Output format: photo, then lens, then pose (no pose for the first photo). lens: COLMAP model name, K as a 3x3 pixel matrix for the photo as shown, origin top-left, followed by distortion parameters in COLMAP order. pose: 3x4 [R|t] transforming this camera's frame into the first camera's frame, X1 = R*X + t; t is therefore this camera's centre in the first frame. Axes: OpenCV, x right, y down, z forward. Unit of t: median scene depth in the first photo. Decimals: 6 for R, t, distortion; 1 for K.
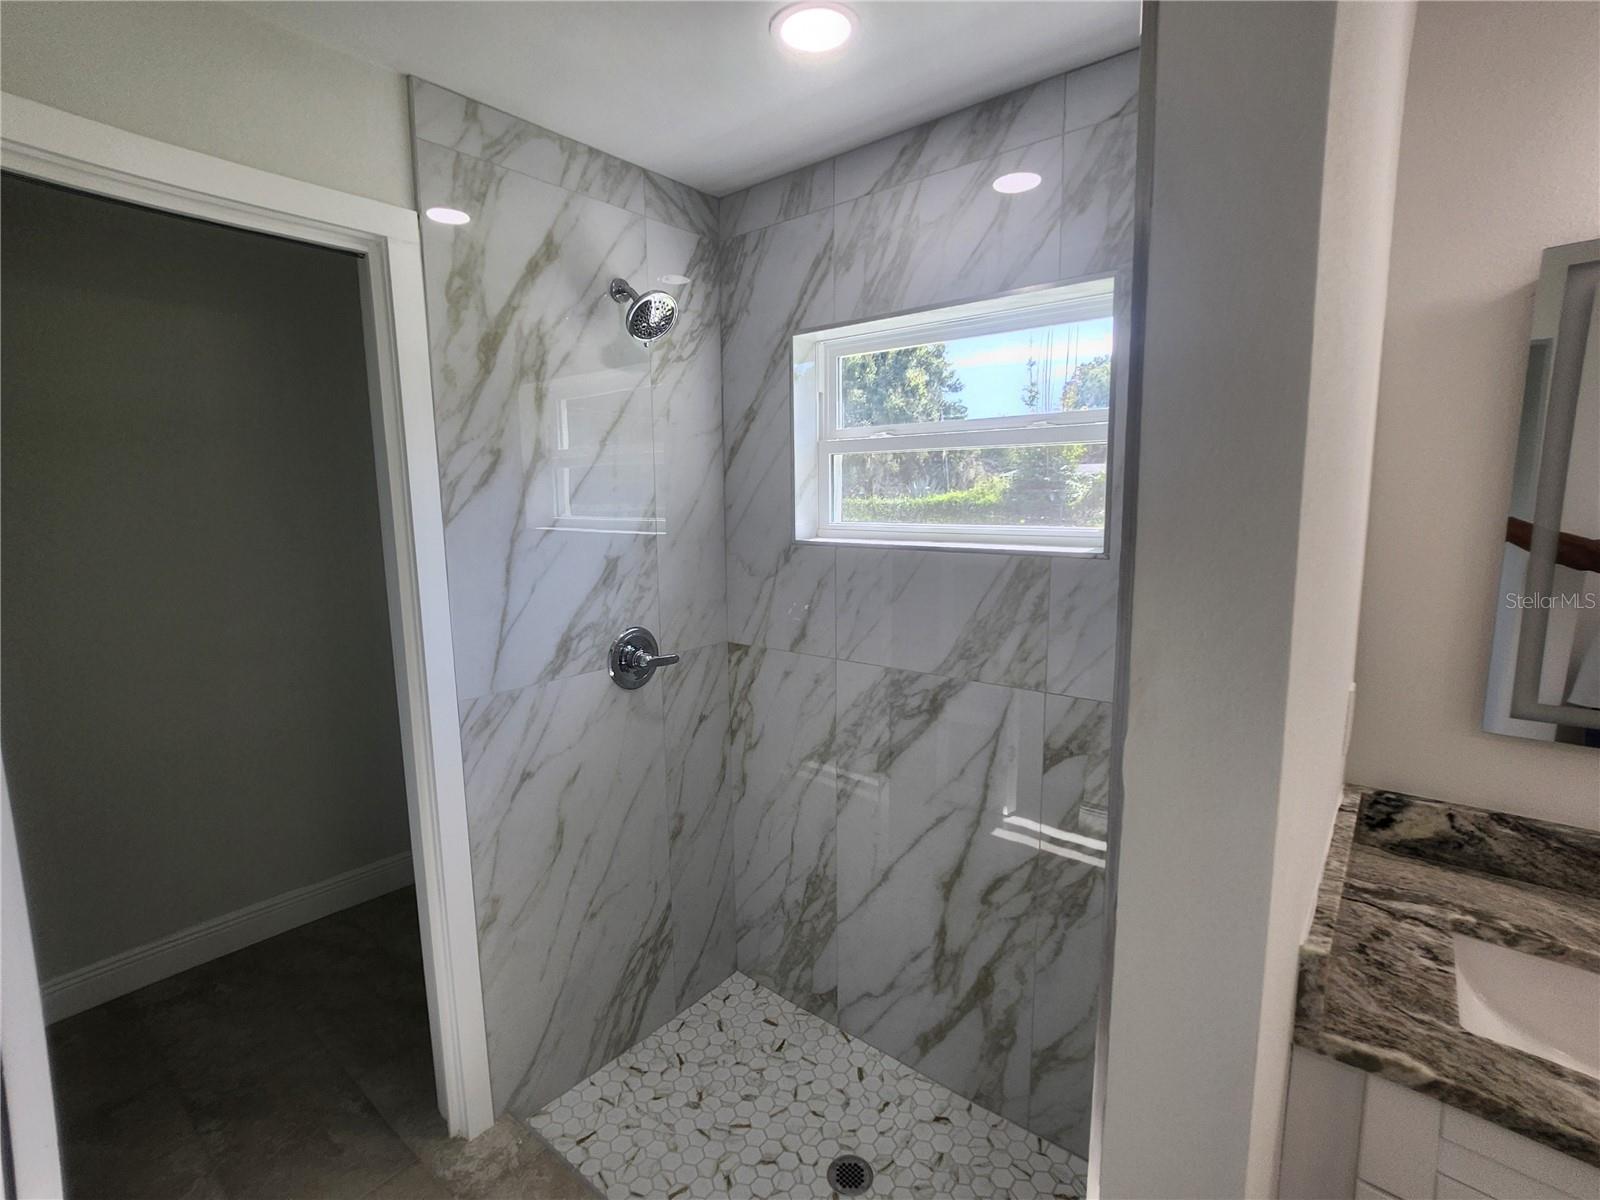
lens RADIAL K [[739.5, 0, 794.7], [0, 739.5, 592.1], [0, 0, 1]] dist [-0.014107, -0.000195]
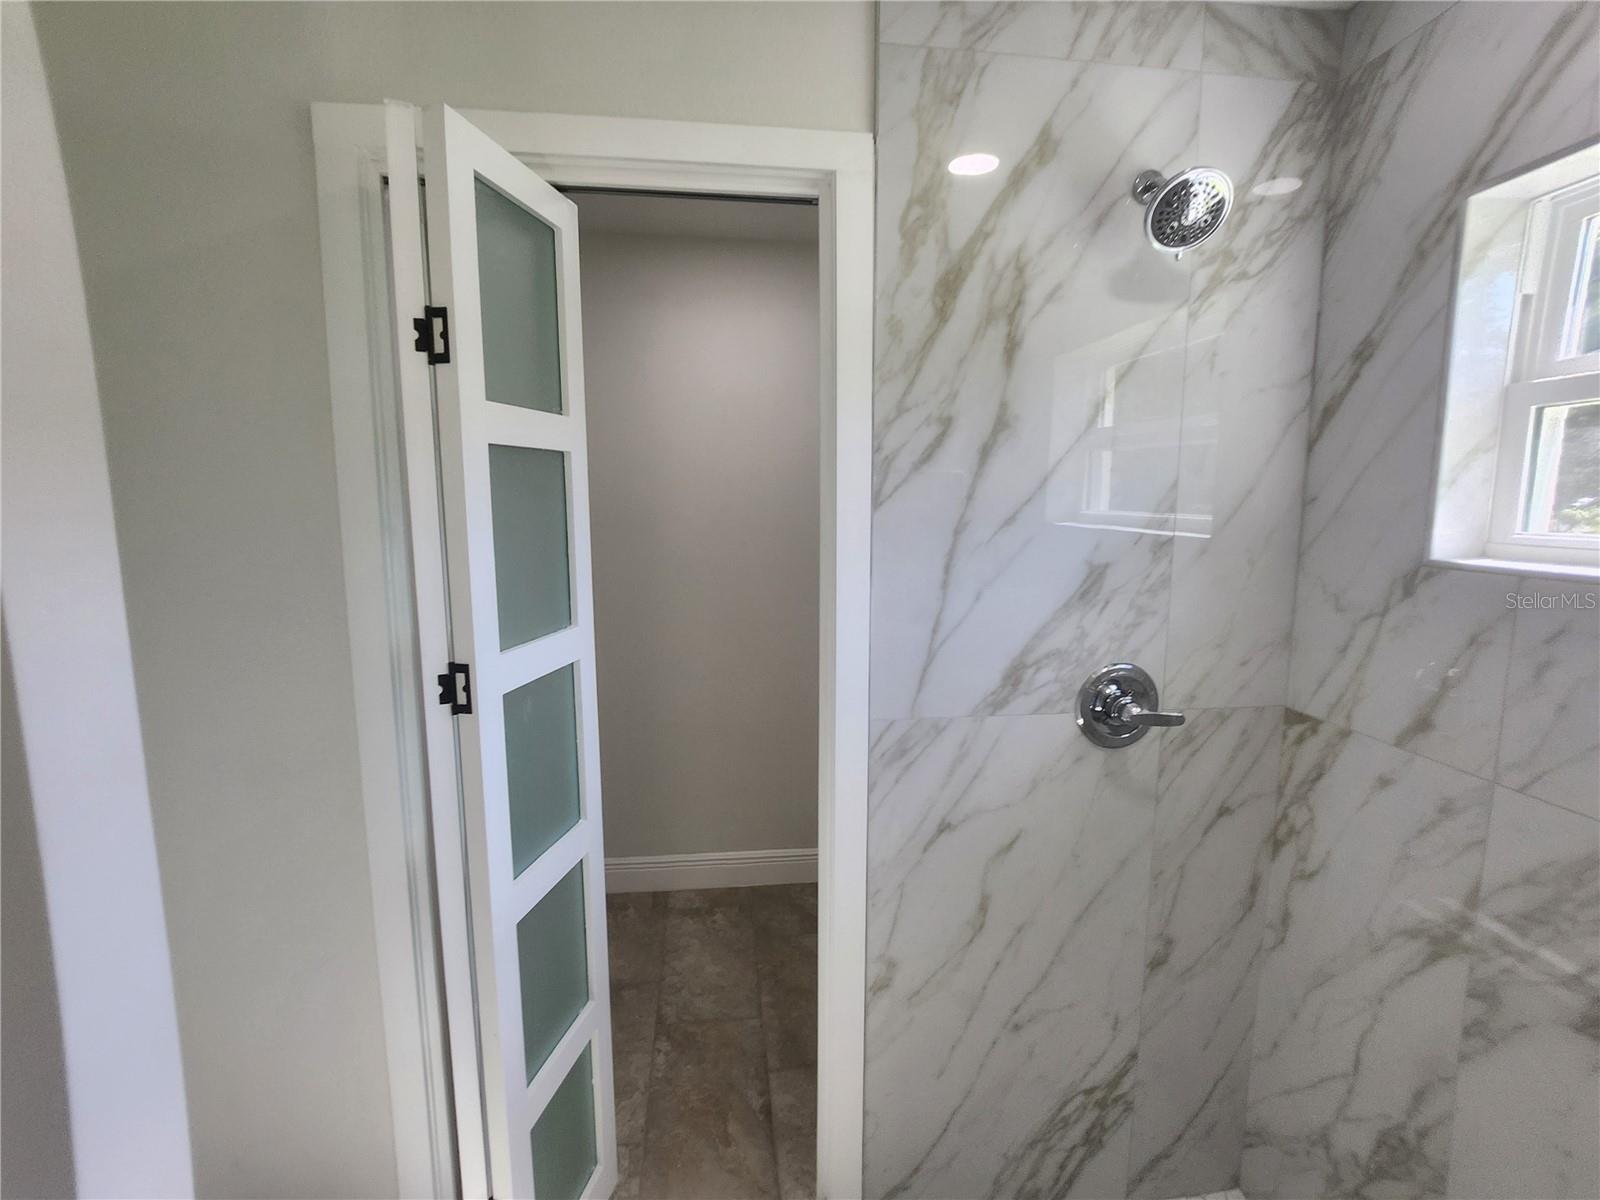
lens RADIAL K [[744.7, 0, 794.4], [0, 744.7, 594.1], [0, 0, 1]] dist [-0.017304, 0.000587]
pose [[0.724024, 0.102040, -0.682186, 0.038137], [-0.103234, 0.993888, 0.039098, -0.015306], [0.682006, 0.042117, 0.730133, 0.265060]]
